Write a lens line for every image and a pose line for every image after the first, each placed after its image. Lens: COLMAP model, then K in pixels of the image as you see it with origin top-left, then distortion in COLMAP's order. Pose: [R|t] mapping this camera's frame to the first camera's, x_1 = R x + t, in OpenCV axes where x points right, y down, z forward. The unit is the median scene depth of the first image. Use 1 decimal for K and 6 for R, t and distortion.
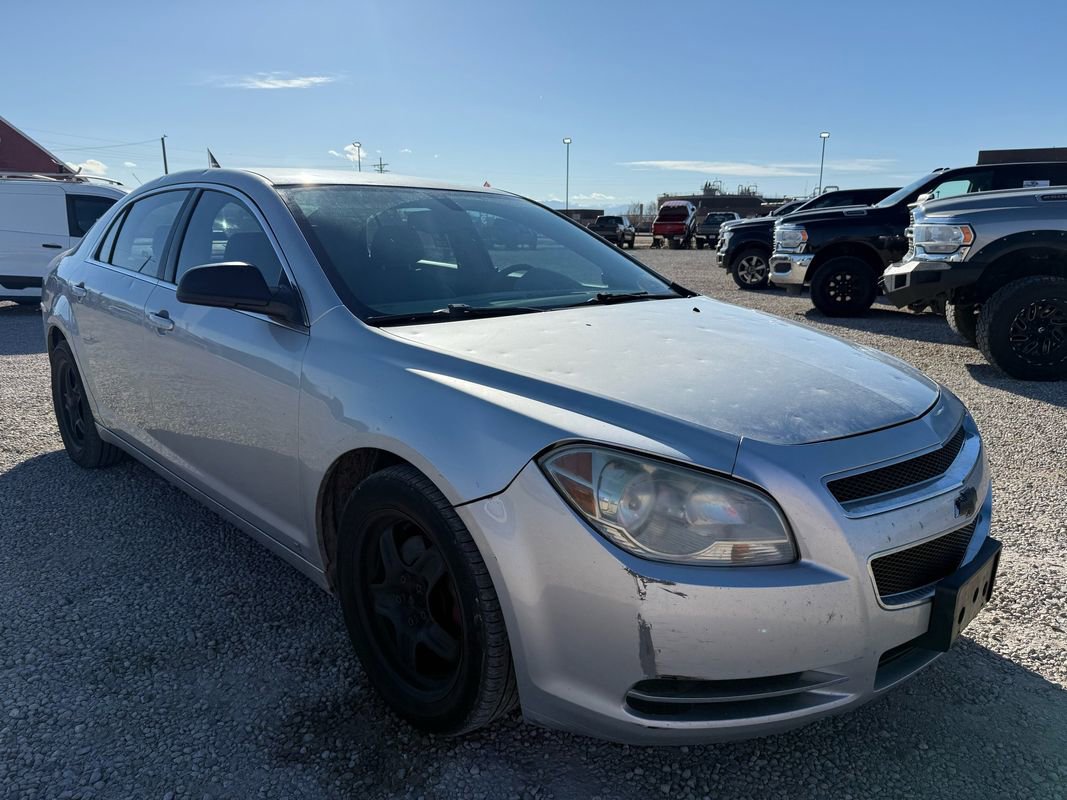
lens RADIAL K [[772.6, 0, 533.5], [0, 772.6, 400.0], [0, 0, 1]] dist [0.001203, -0.002913]
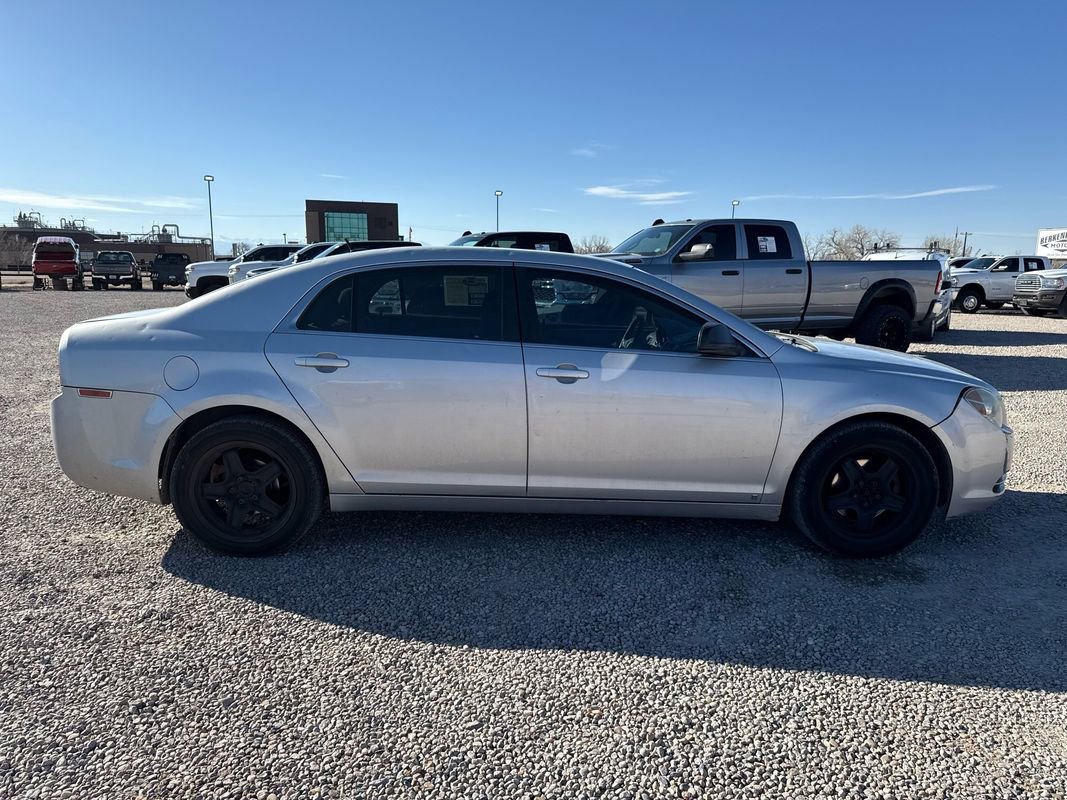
lens RADIAL K [[768.7, 0, 535.9], [0, 768.7, 403.4], [0, 0, 1]] dist [0.020230, -0.023991]
pose [[0.670654, -0.118469, 0.732249, -1.808959], [0.149096, 0.988546, 0.023380, -0.107493], [-0.726632, 0.093496, 0.680636, 0.247211]]
